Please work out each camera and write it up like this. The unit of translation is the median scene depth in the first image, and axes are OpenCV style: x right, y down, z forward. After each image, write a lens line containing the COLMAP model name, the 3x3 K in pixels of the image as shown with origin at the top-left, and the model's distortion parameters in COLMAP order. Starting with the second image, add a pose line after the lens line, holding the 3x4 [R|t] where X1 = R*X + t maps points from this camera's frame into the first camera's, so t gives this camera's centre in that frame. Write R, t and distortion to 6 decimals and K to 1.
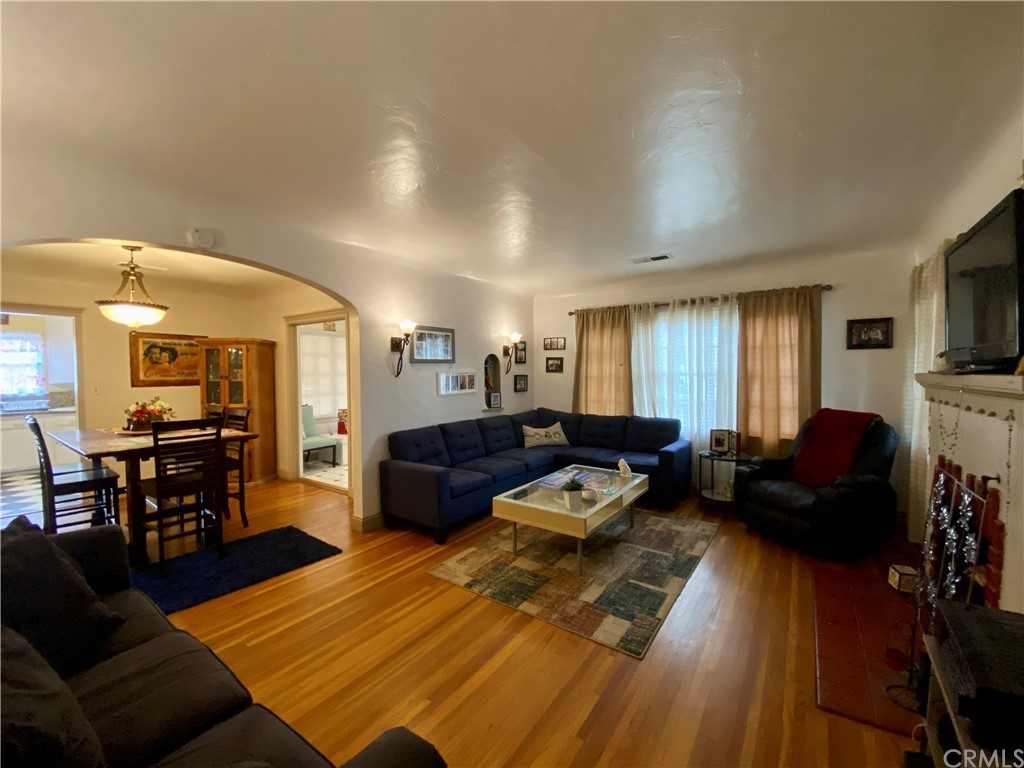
lens RADIAL K [[417.3, 0, 511.5], [0, 417.3, 380.8], [0, 0, 1]] dist [0.039414, -0.000041]
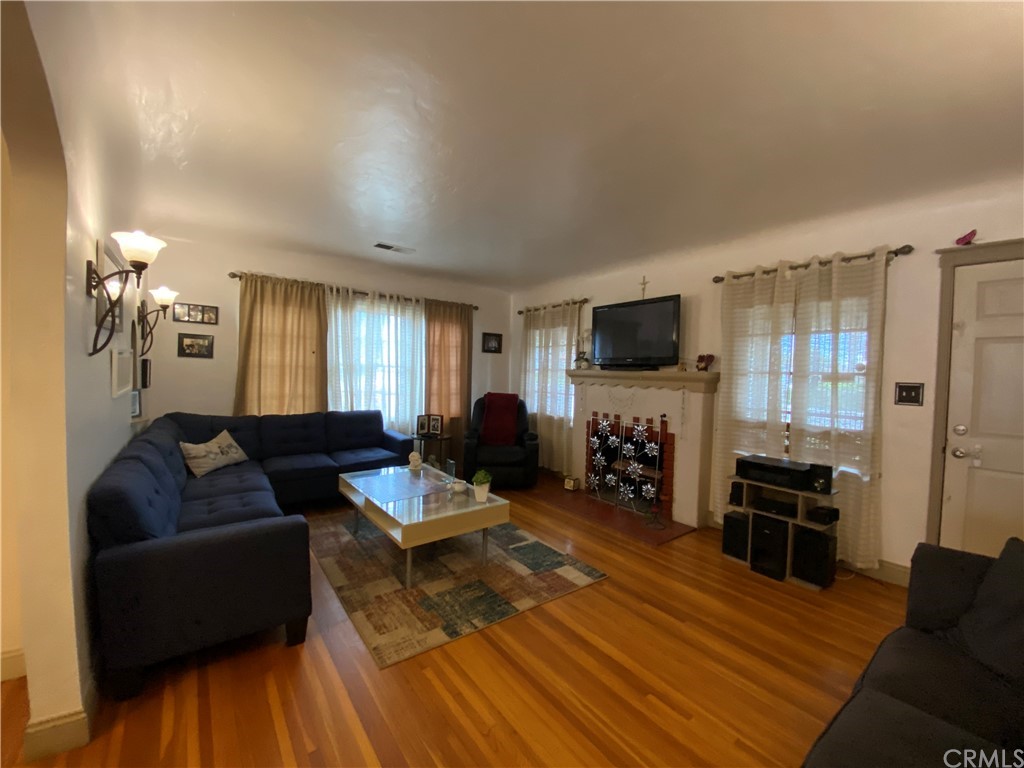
lens RADIAL K [[417.3, 0, 510.1], [0, 417.3, 385.5], [0, 0, 1]] dist [0.039414, -0.000041]
pose [[0.309223, -0.022388, 0.950726, -0.500422], [-0.009608, 0.999598, 0.026664, 0.001968], [-0.950941, -0.017380, 0.308884, 0.414043]]
